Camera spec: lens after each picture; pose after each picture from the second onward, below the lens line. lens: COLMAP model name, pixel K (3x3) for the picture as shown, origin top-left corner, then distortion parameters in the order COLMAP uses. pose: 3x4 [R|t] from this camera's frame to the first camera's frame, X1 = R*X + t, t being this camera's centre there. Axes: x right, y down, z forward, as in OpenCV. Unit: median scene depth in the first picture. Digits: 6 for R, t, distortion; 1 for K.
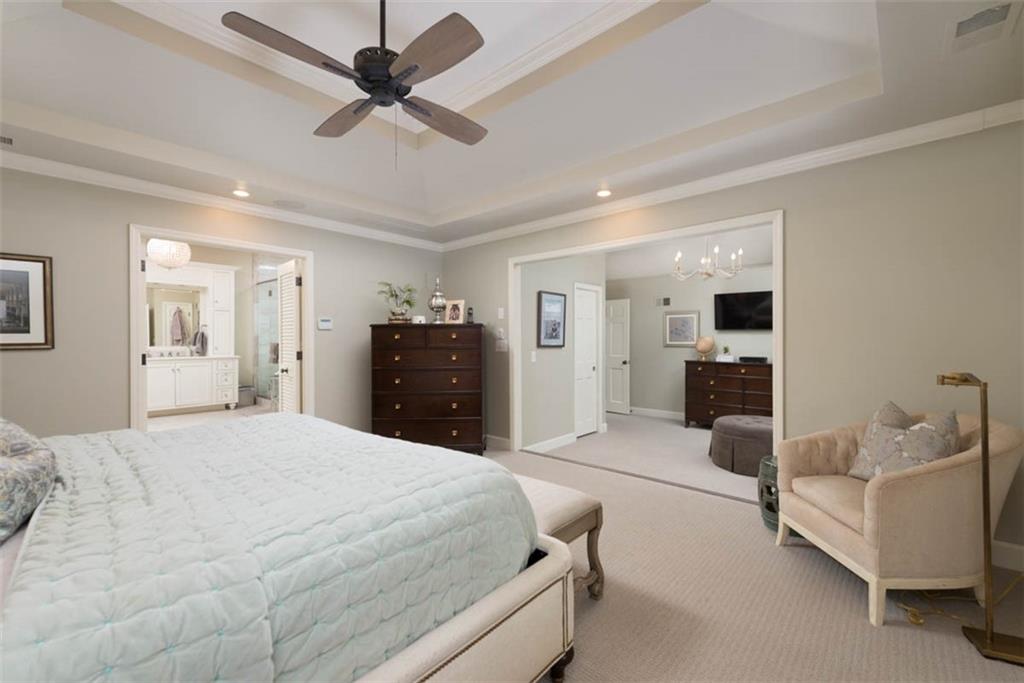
lens RADIAL K [[415.4, 0, 512.0], [0, 415.4, 341.5], [0, 0, 1]] dist [0.000203, 0.000017]
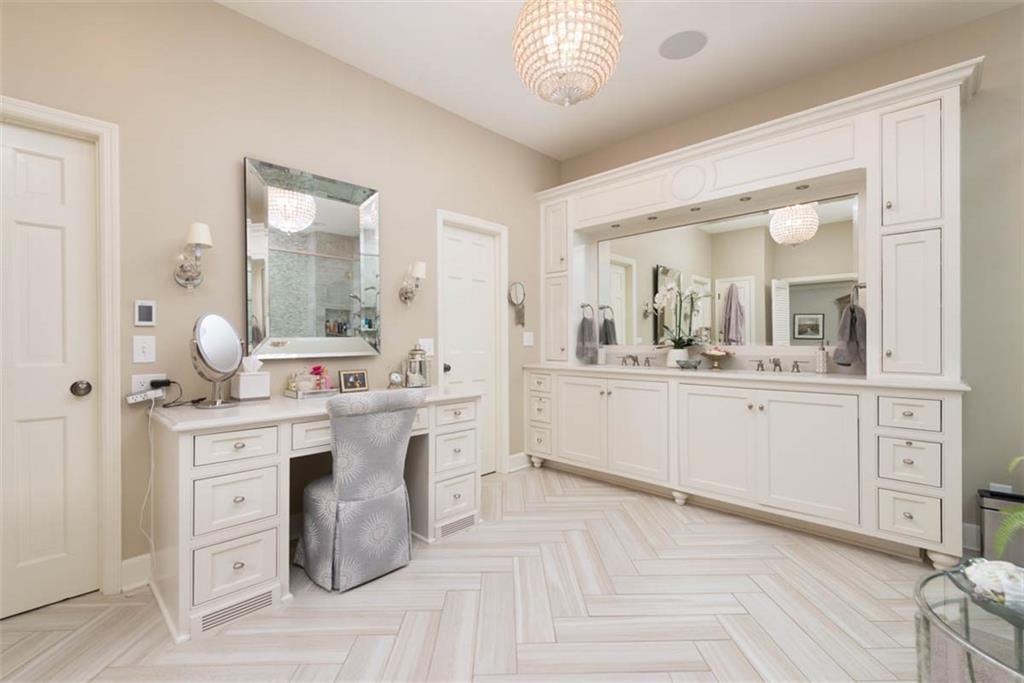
lens RADIAL K [[451.9, 0, 512.0], [0, 451.9, 341.5], [0, 0, 1]] dist [-0.000472, -0.000123]
pose [[-0.040383, 0.007144, -0.999159, -0.354876], [-0.002112, 0.999972, 0.007235, 0.004442], [0.999182, 0.002403, -0.040367, 0.726549]]
